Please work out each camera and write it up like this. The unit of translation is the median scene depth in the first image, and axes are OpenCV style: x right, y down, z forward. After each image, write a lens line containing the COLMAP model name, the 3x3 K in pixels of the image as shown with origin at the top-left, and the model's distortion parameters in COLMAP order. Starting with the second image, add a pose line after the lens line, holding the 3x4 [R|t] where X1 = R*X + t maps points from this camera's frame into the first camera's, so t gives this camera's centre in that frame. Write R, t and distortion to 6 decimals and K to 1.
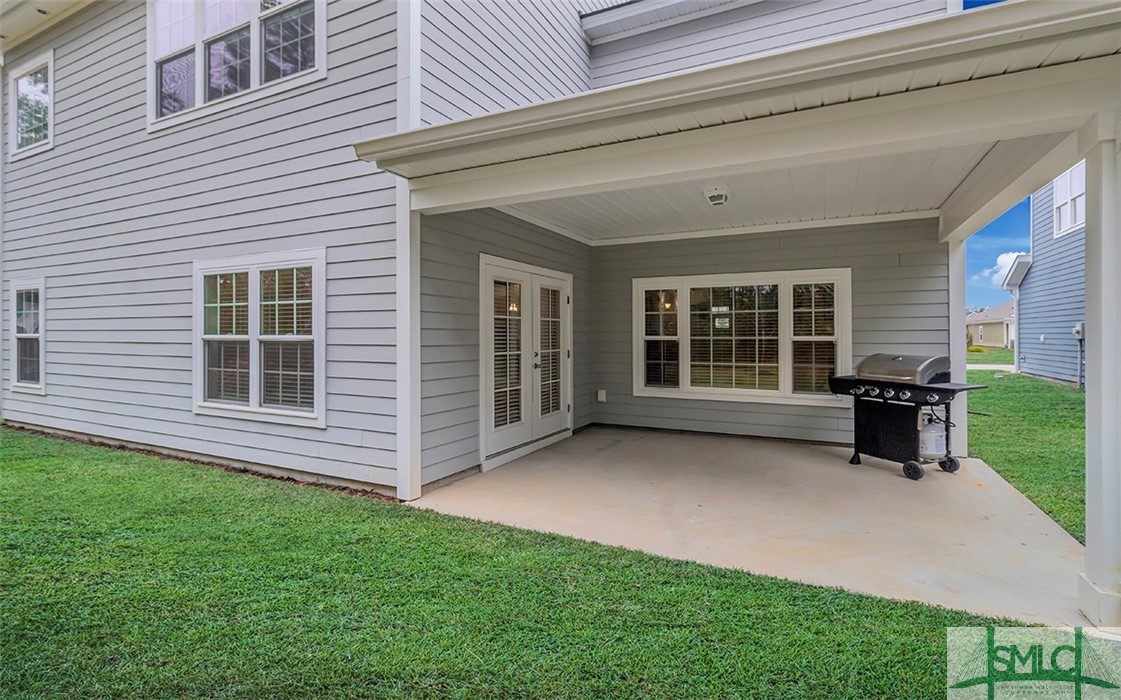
lens RADIAL K [[521.4, 0, 559.2], [0, 521.4, 336.2], [0, 0, 1]] dist [-0.000669, -0.000186]
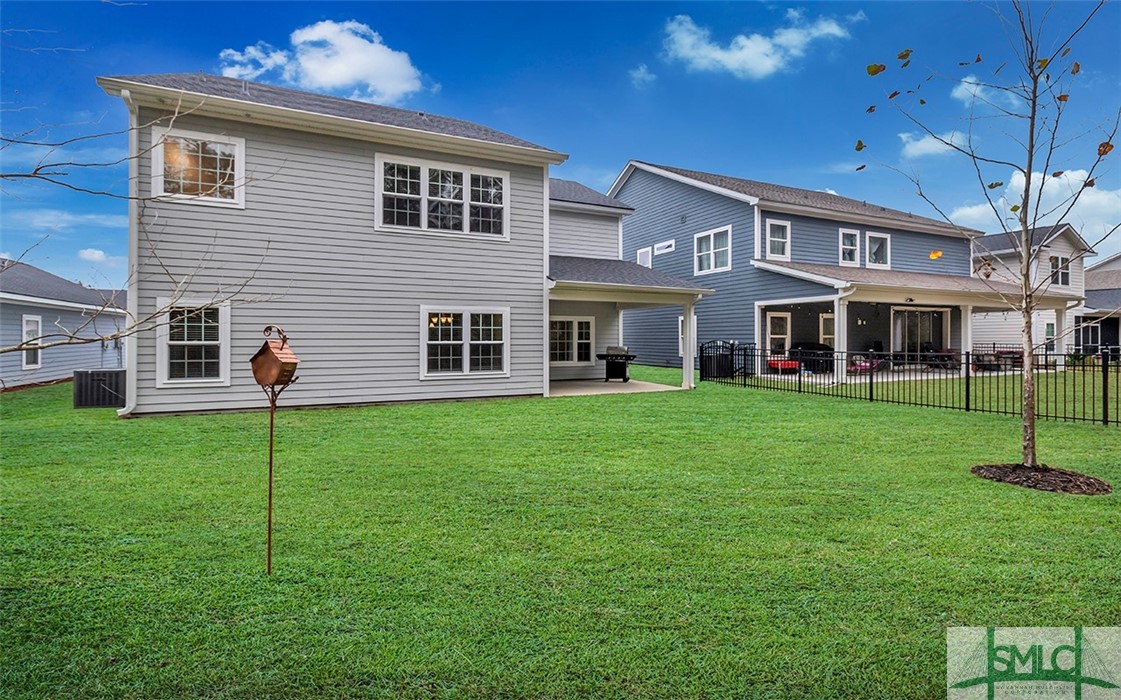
lens RADIAL K [[521.4, 0, 559.2], [0, 521.4, 336.2], [0, 0, 1]] dist [-0.000669, -0.000186]
pose [[0.625710, 0.001939, 0.780053, -1.960288], [0.002675, 0.999986, -0.004632, -0.011620], [-0.780051, 0.004985, 0.625696, -0.688477]]
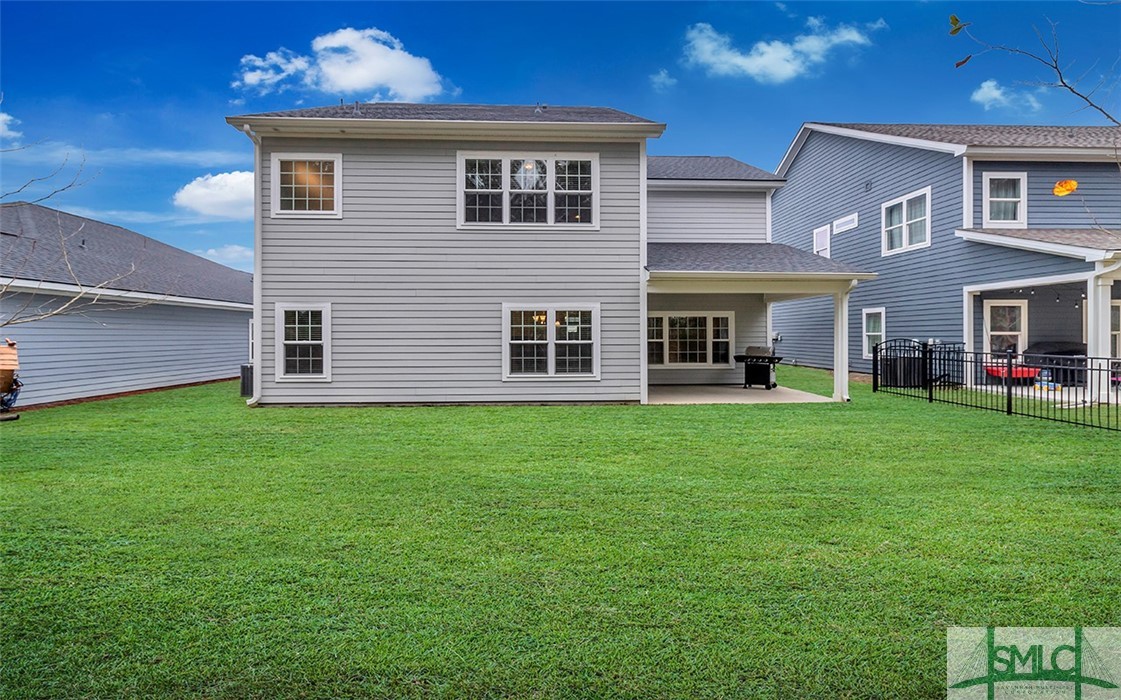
lens RADIAL K [[535.2, 0, 558.3], [0, 535.2, 337.9], [0, 0, 1]] dist [0.001194, 0.000112]
pose [[0.874261, -0.004864, 0.485432, -1.505216], [0.005552, 0.999985, 0.000022, -0.012707], [-0.485425, 0.002676, 0.874274, -0.854513]]
